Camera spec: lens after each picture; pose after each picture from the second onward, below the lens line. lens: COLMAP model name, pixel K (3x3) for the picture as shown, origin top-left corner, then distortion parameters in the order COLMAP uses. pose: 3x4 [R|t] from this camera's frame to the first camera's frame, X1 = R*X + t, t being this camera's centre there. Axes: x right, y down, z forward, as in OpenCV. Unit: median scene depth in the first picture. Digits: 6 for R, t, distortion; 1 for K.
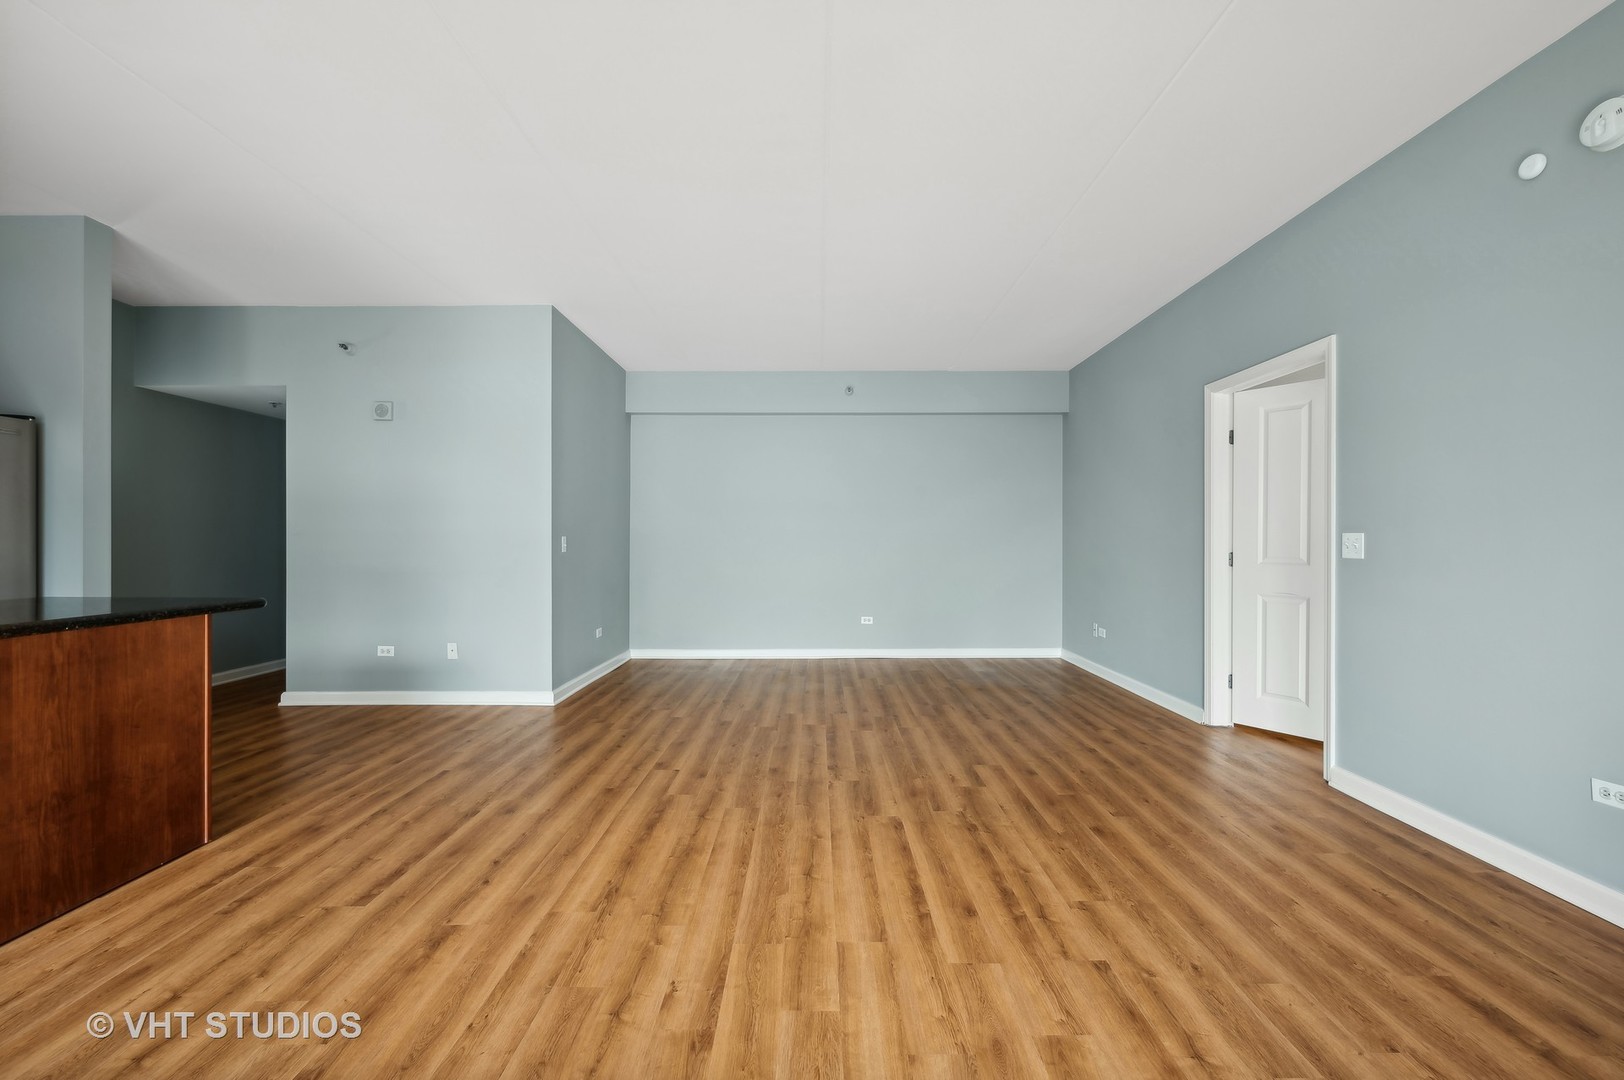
lens RADIAL K [[640.0, 0, 812.0], [0, 640.0, 540.0], [0, 0, 1]] dist [-0.000874, -0.000056]
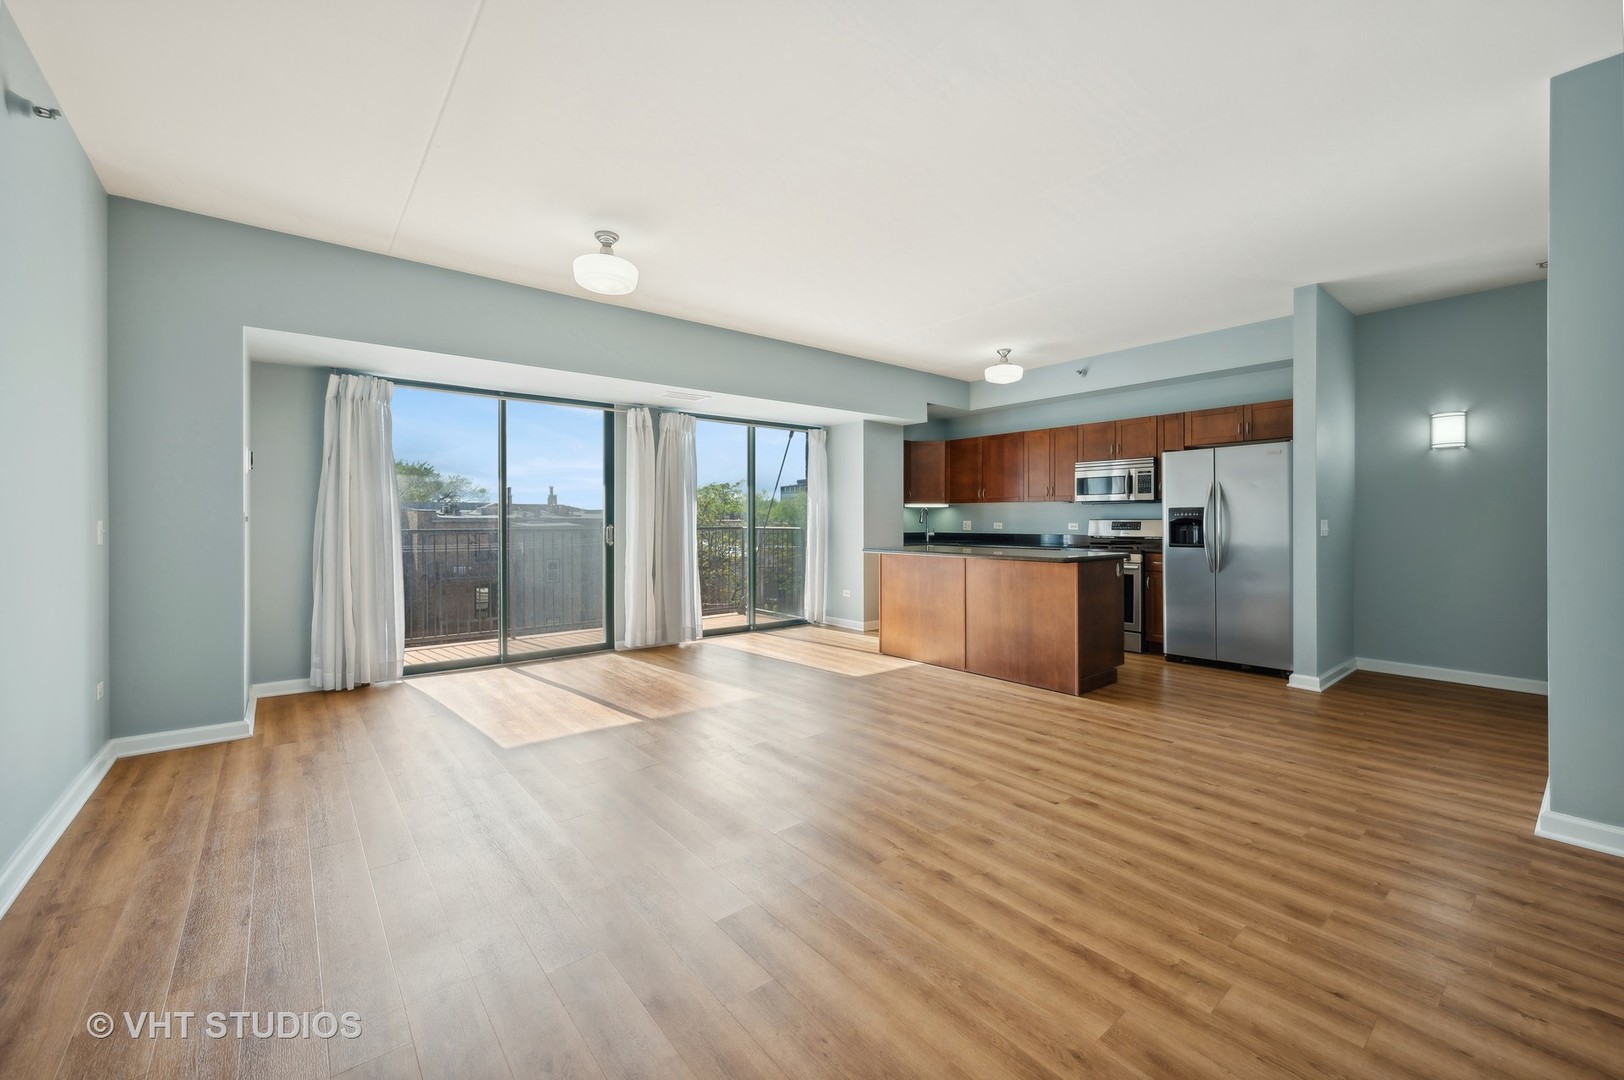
lens RADIAL K [[655.1, 0, 828.7], [0, 655.1, 521.5], [0, 0, 1]] dist [0.000351, 0.000436]
pose [[-0.756201, -0.000782, -0.654339, 0.740438], [-0.000104, 0.999999, -0.001076, -0.002916], [0.654339, -0.000746, -0.756201, 1.900325]]
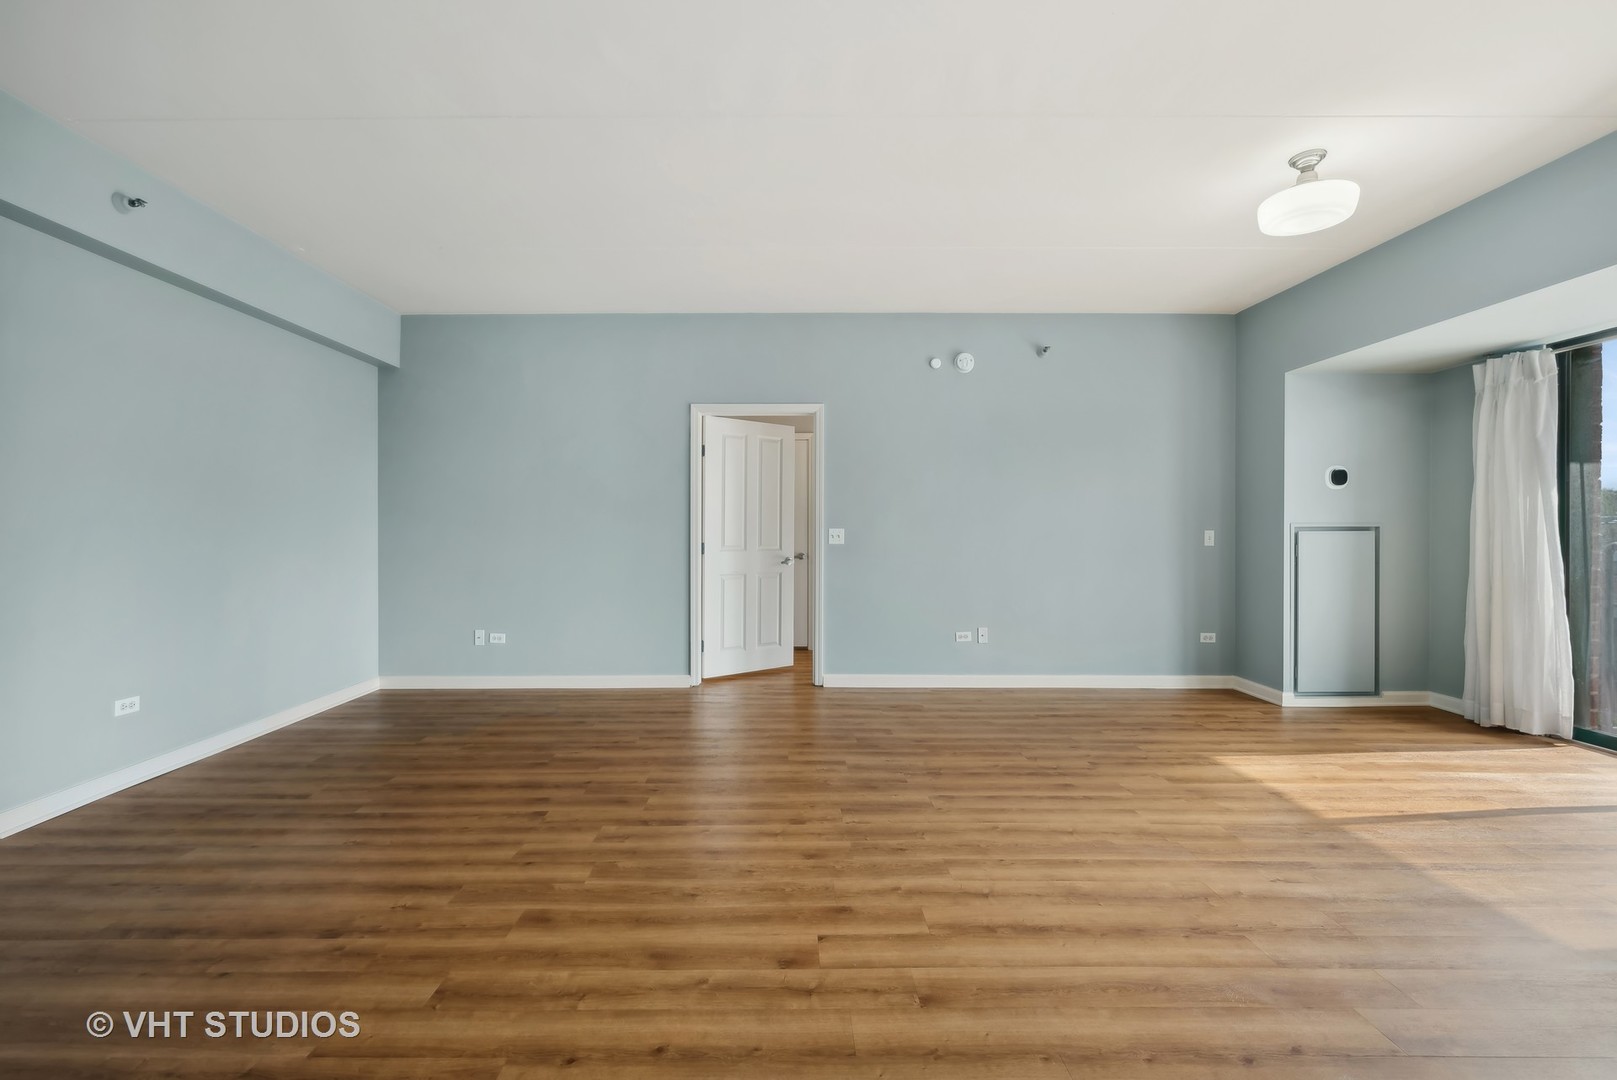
lens RADIAL K [[664.4, 0, 775.7], [0, 664.4, 578.7], [0, 0, 1]] dist [0.000376, 0.000089]
pose [[0.008770, -0.073325, 0.997270, -1.039022], [0.002145, 0.997307, 0.073309, -0.014407], [-0.999959, 0.001496, 0.008903, 1.358844]]
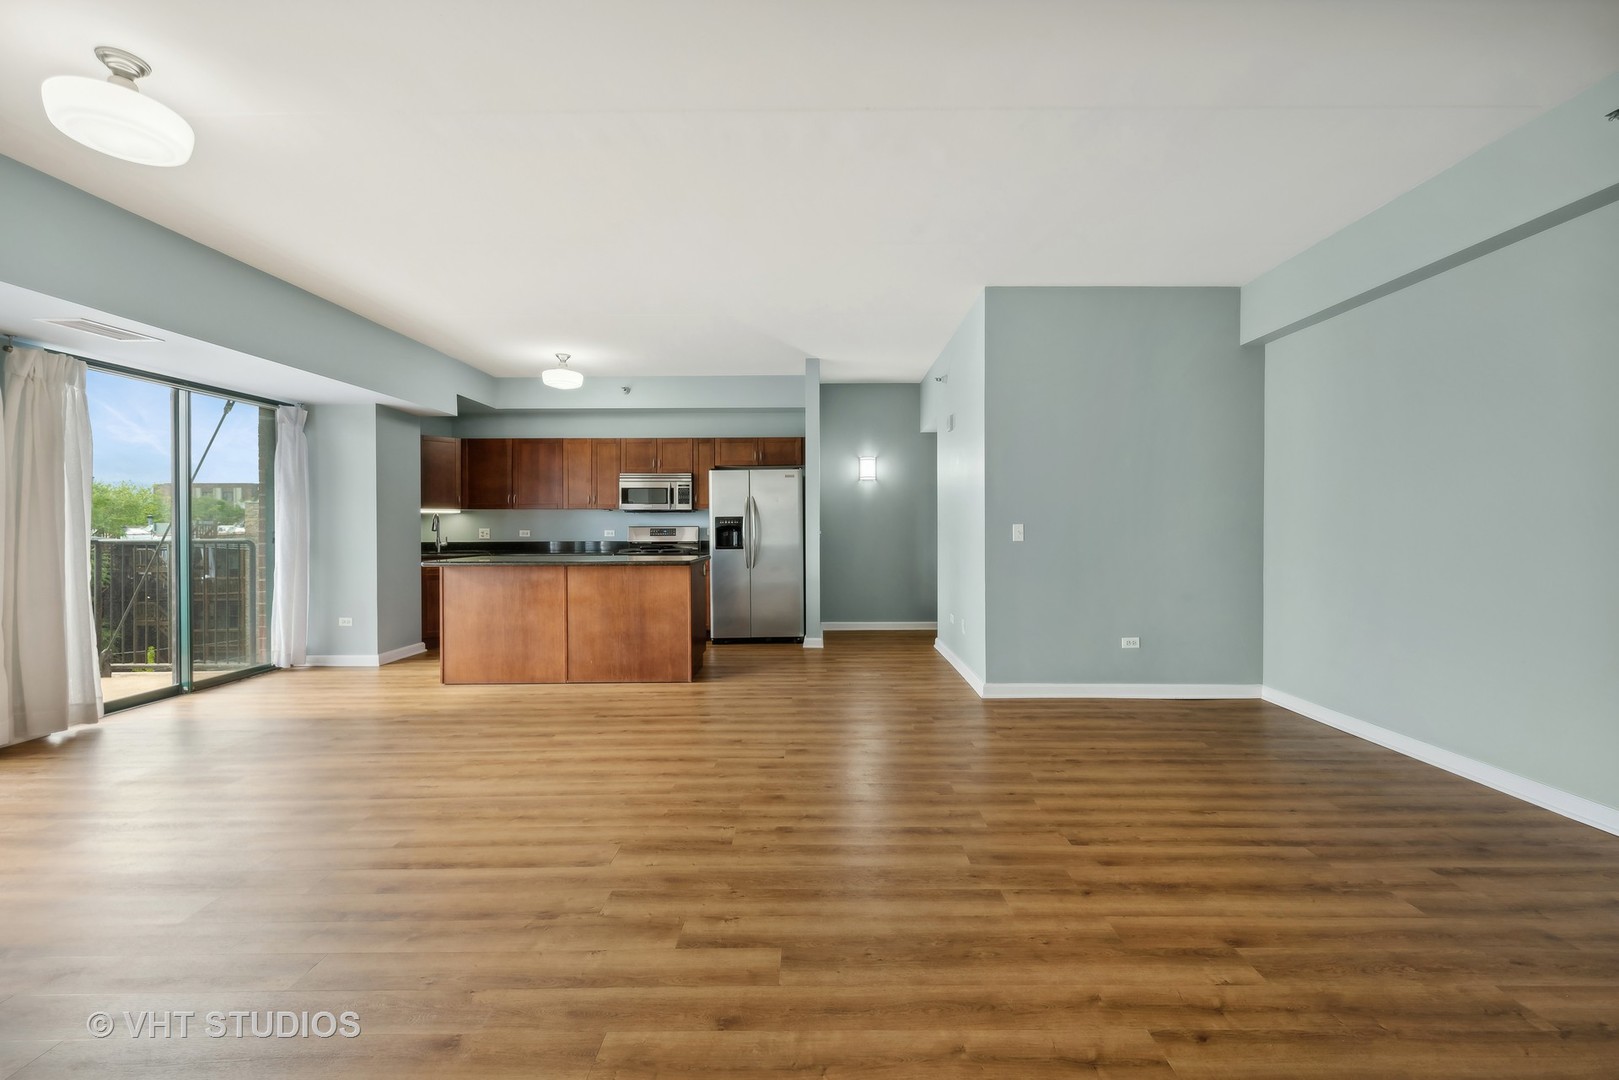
lens RADIAL K [[649.4, 0, 833.8], [0, 649.4, 528.6], [0, 0, 1]] dist [-0.000021, -0.000053]
pose [[0.025862, 0.000385, -0.999665, 1.073014], [0.005489, 0.999985, 0.000527, -0.002378], [0.999650, -0.005501, 0.025860, 1.387035]]
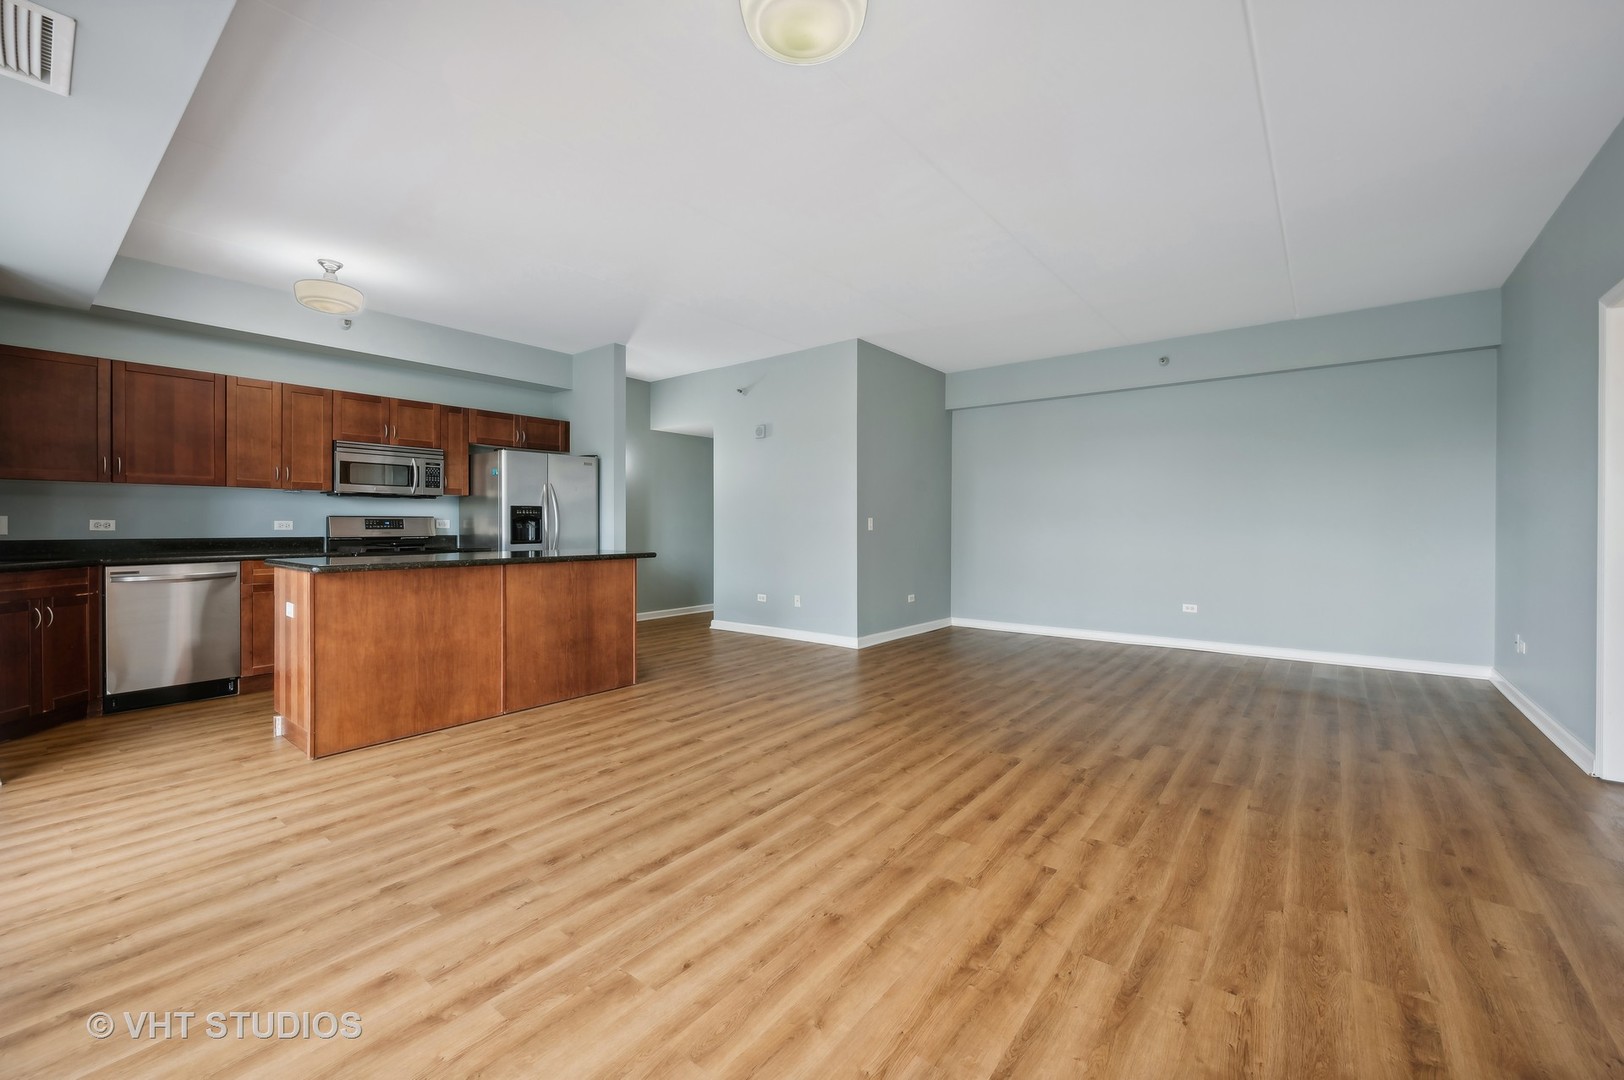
lens RADIAL K [[647.7, 0, 814.8], [0, 647.7, 526.2], [0, 0, 1]] dist [-0.000994, 0.000110]
pose [[0.792912, 0.002324, -0.609331, 0.597304], [0.000267, 0.999991, 0.004162, 0.010853], [0.609336, -0.003463, 0.792905, -0.161144]]
